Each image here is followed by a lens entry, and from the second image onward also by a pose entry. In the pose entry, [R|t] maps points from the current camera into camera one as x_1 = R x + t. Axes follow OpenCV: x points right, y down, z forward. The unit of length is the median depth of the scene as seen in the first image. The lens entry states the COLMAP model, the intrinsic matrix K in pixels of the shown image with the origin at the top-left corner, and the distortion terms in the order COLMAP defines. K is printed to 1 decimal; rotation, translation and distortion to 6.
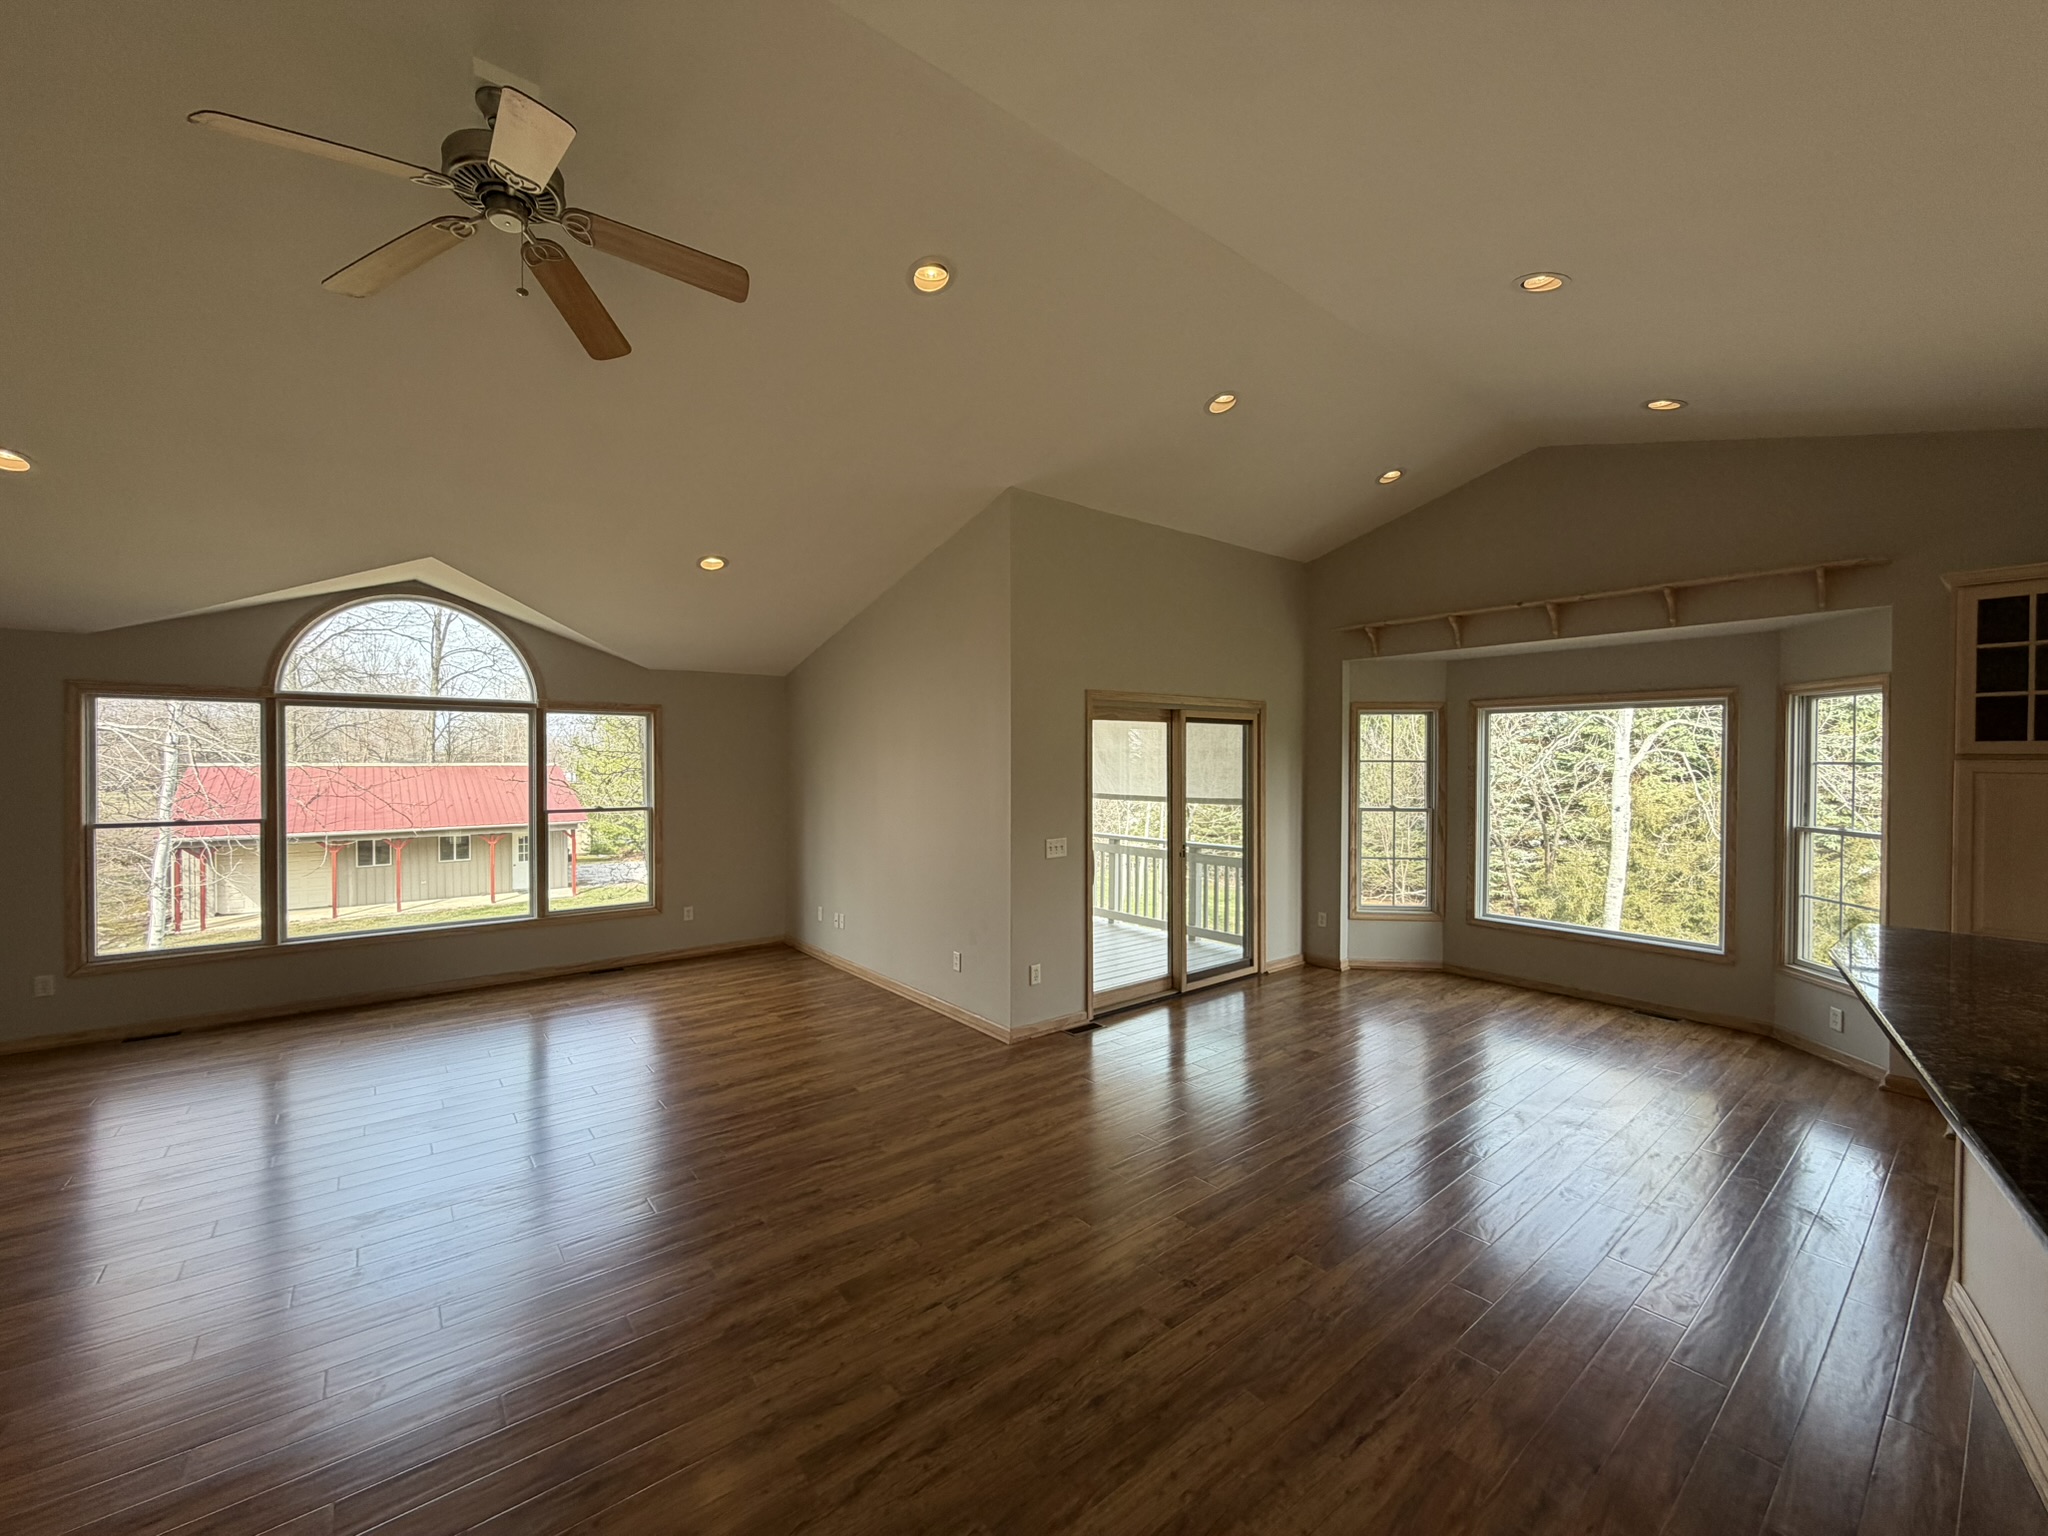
lens RADIAL K [[814.9, 0, 1024.0], [0, 814.9, 768.0], [0, 0, 1]] dist [-0.000500, 0.000287]
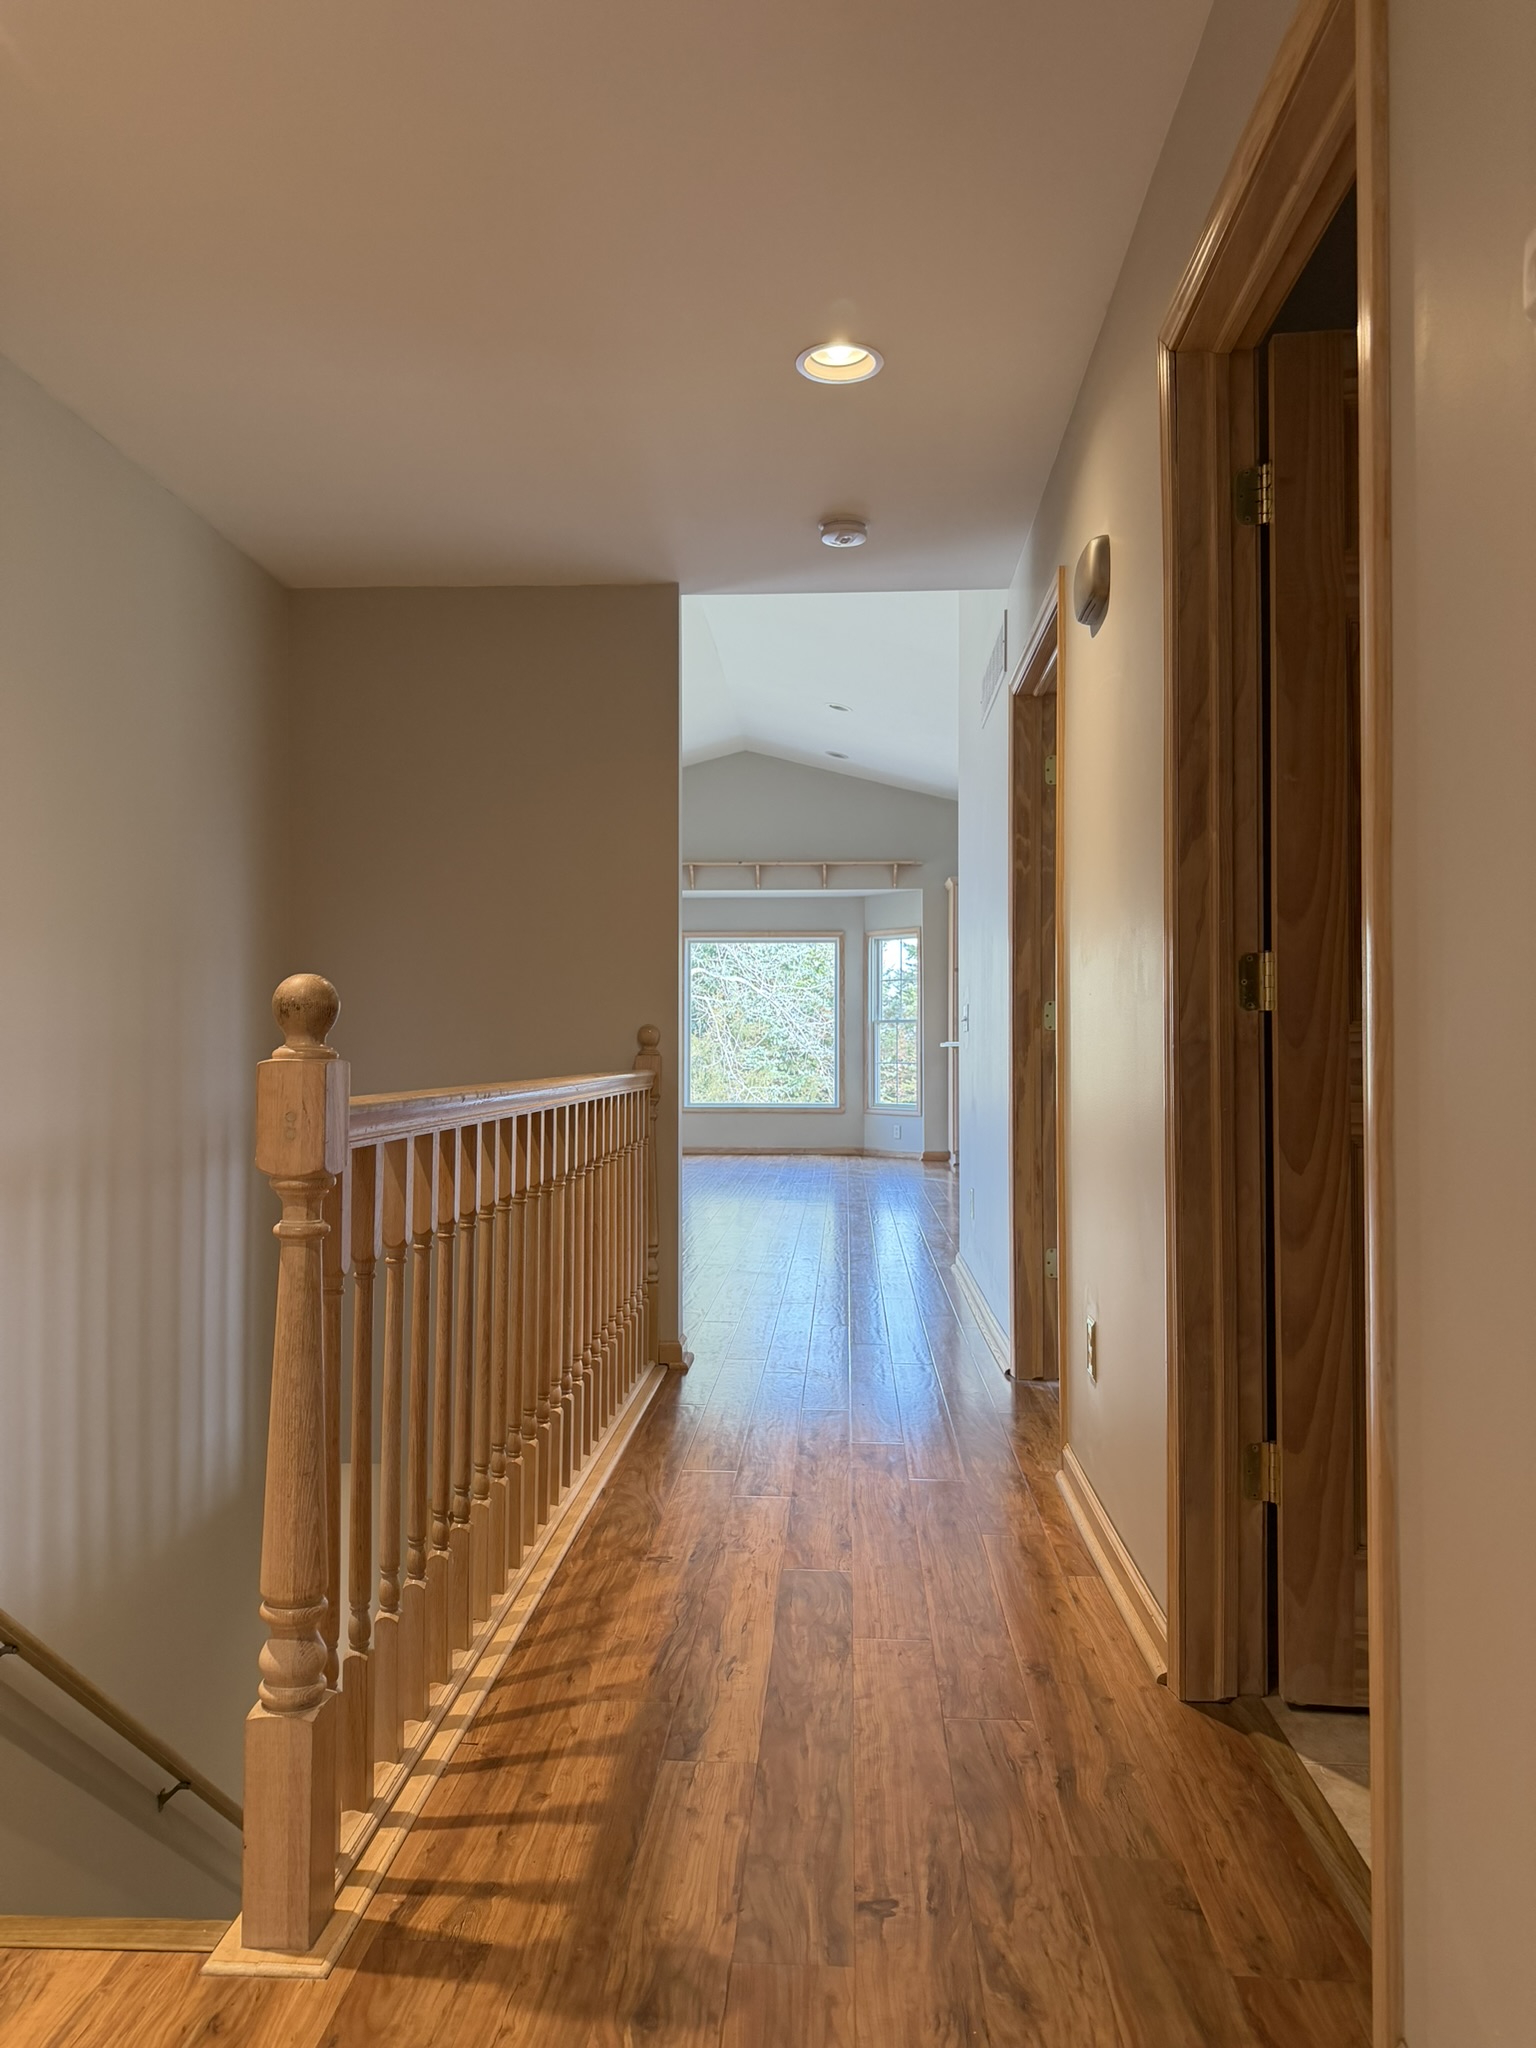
lens RADIAL K [[1446.3, 0, 771.1], [0, 1446.3, 1038.0], [0, 0, 1]] dist [0.002753, -0.006929]
pose [[0.663564, 0.008137, 0.748075, -1.200408], [0.007957, 0.999808, -0.017933, 0.143756], [-0.748077, 0.017852, 0.663372, -0.669620]]
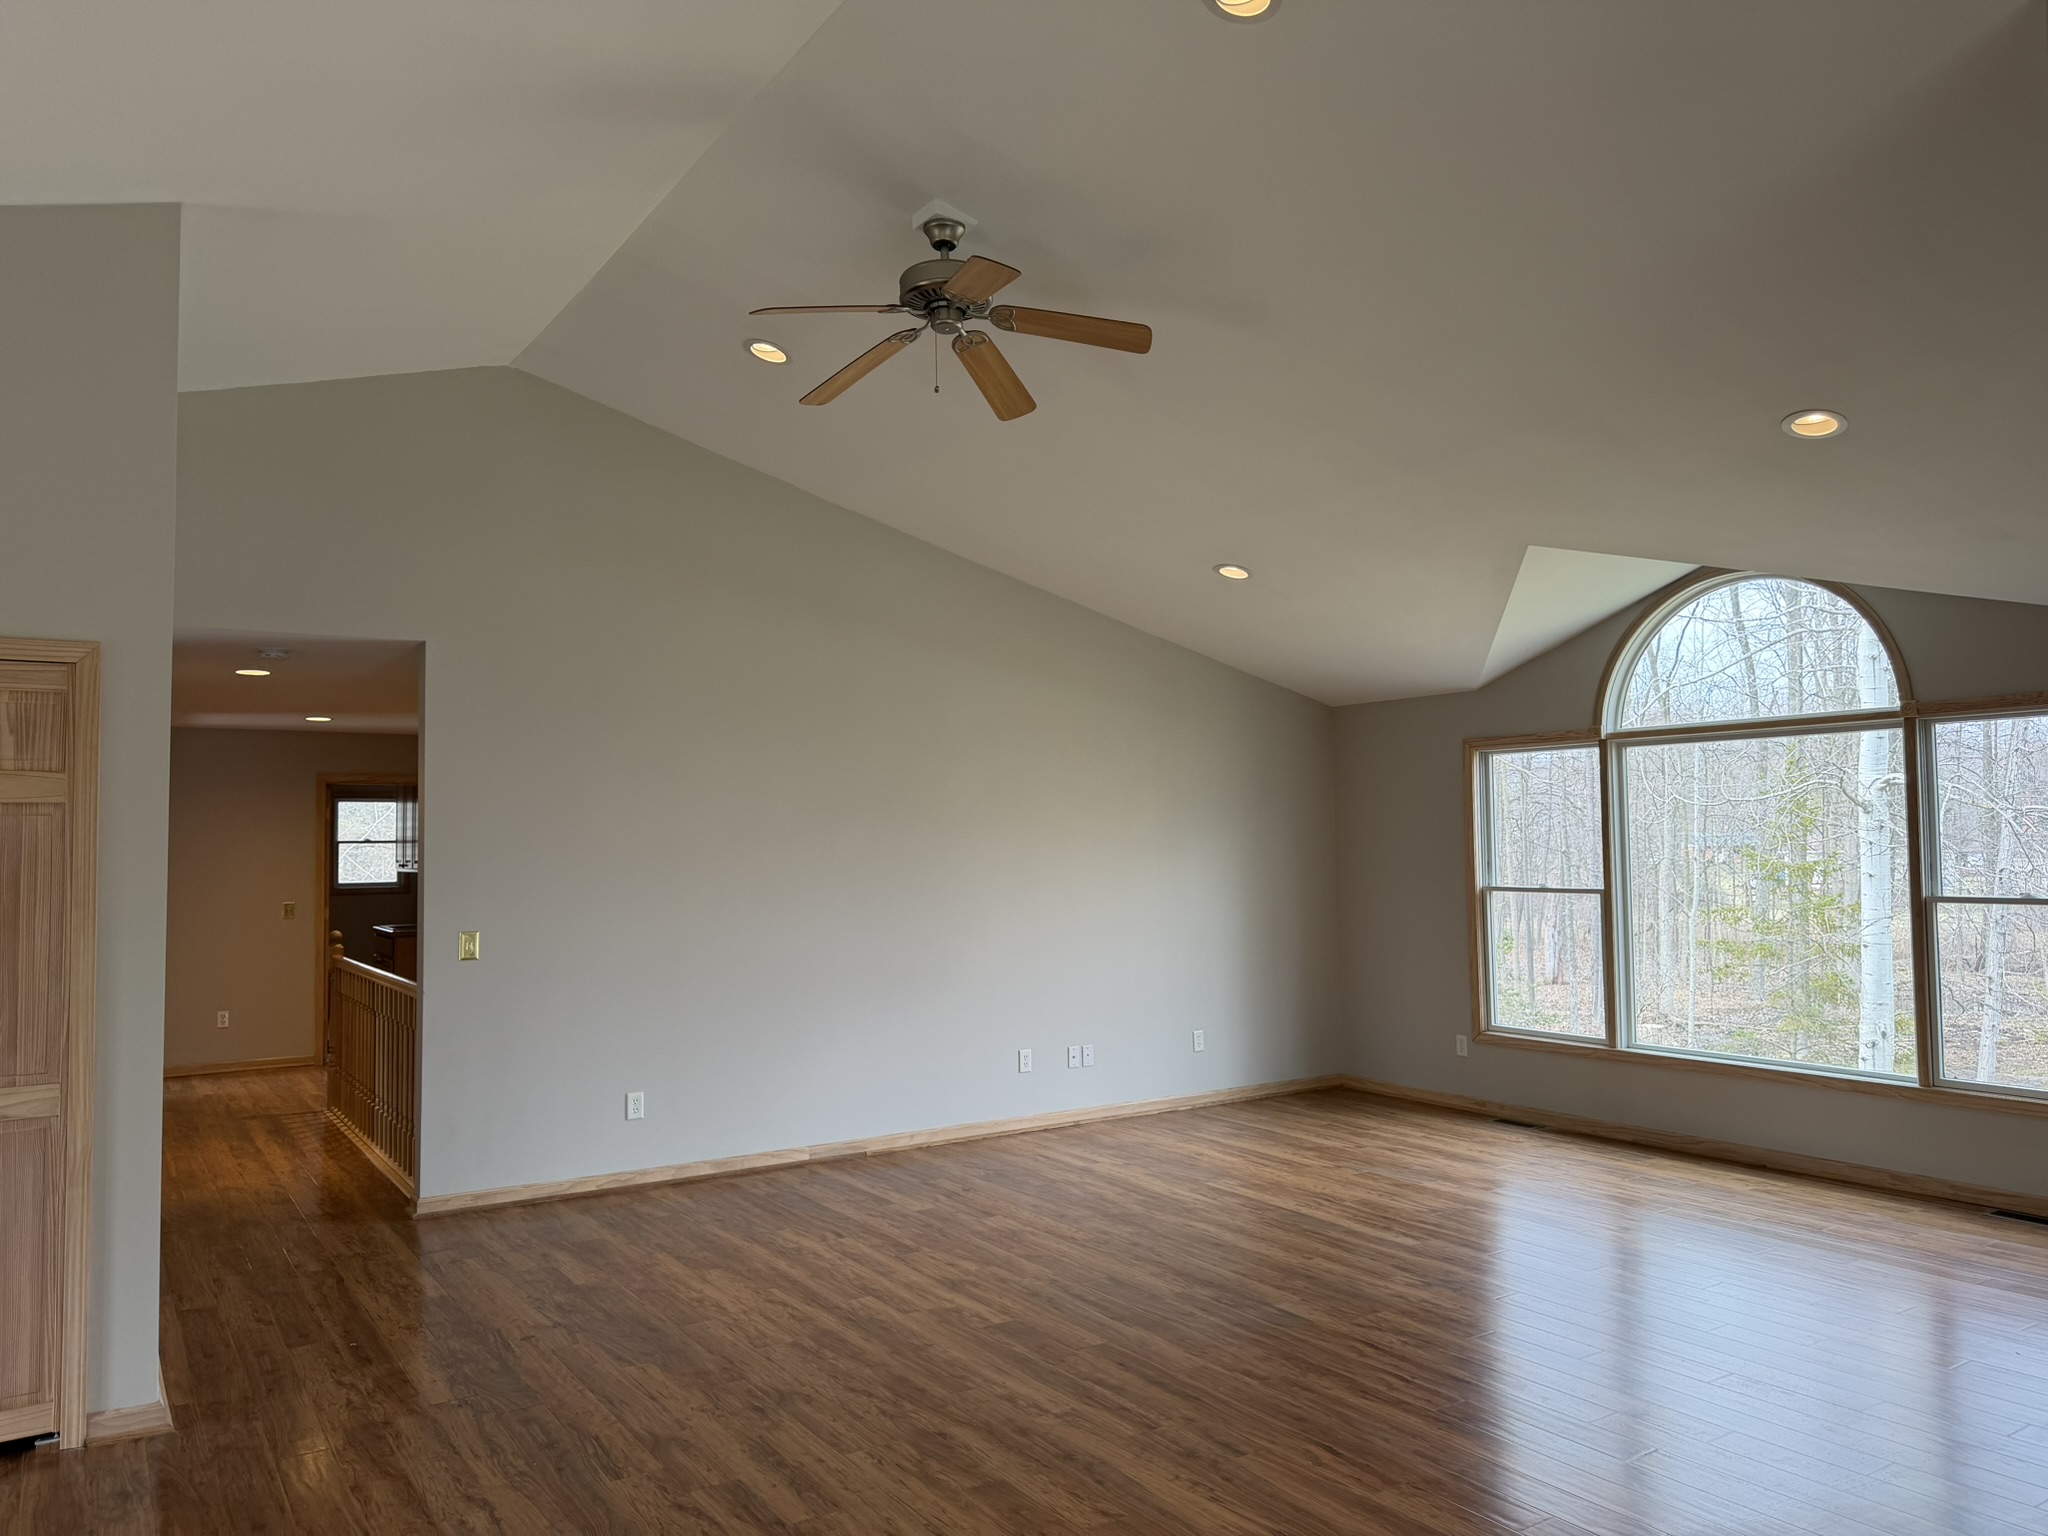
lens RADIAL K [[1458.8, 0, 1024.4], [0, 1458.8, 752.3], [0, 0, 1]] dist [0.058448, -0.070914]
pose [[-0.095067, -0.063299, -0.993456, 0.612757], [0.002042, 0.997962, -0.063782, 0.020072], [0.995469, -0.008092, -0.094744, 0.593493]]
